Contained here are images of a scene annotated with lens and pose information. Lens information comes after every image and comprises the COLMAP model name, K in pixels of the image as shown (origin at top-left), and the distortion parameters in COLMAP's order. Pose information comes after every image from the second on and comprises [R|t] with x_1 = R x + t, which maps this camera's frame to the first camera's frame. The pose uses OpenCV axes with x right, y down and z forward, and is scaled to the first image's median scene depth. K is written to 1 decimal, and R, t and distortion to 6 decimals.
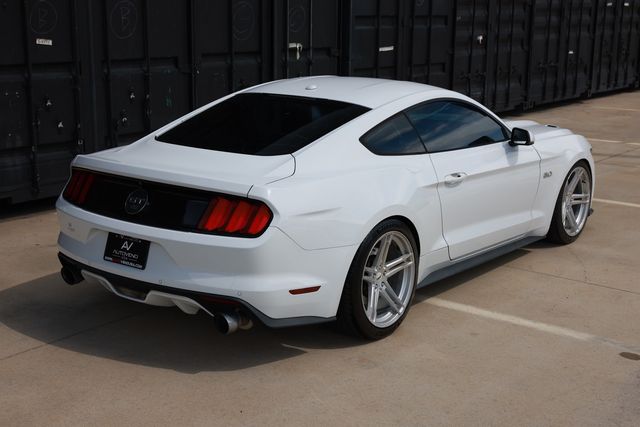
lens RADIAL K [[937.7, 0, 320.0], [0, 937.7, 213.5], [0, 0, 1]] dist [-0.002518, 0.051584]
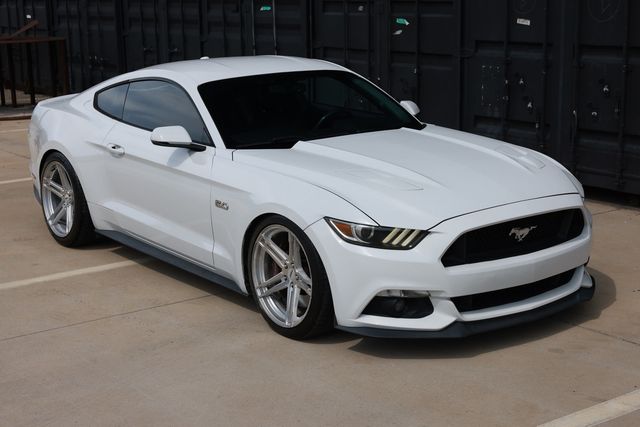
lens RADIAL K [[1038.5, 0, 320.0], [0, 1038.5, 213.5], [0, 0, 1]] dist [-0.003677, -0.067818]
pose [[-0.259244, 0.198192, -0.945258, 0.890245], [-0.200286, 0.946410, 0.253364, -0.230645], [0.944816, 0.255005, -0.205656, 1.091912]]
